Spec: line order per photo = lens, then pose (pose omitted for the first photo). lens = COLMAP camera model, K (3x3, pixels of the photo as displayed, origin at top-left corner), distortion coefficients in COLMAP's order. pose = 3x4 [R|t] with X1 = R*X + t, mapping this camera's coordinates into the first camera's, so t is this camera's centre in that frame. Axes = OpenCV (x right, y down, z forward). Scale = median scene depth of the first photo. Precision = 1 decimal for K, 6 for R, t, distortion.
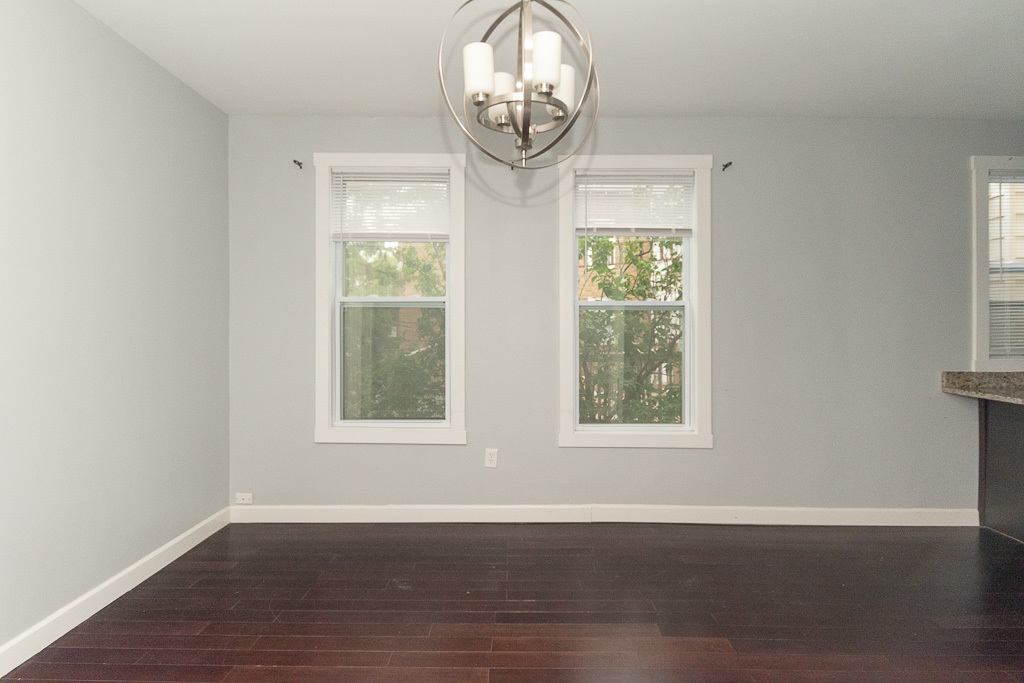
lens RADIAL K [[512.4, 0, 512.0], [0, 512.4, 341.5], [0, 0, 1]] dist [0.002322, -0.000081]
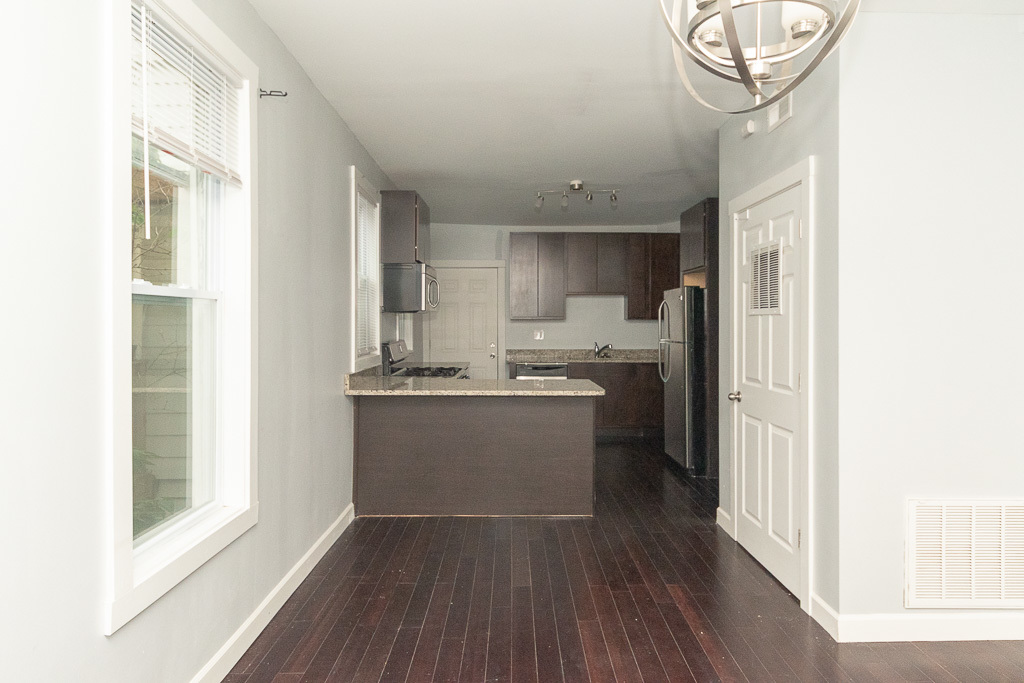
lens RADIAL K [[637.5, 0, 513.3], [0, 637.5, 338.6], [0, 0, 1]] dist [0.016844, 0.000408]
pose [[-0.001530, -0.026102, 0.999658, -0.411908], [0.013010, 0.999574, 0.026119, -0.040636], [-0.999914, 0.013045, -0.001190, 0.699736]]
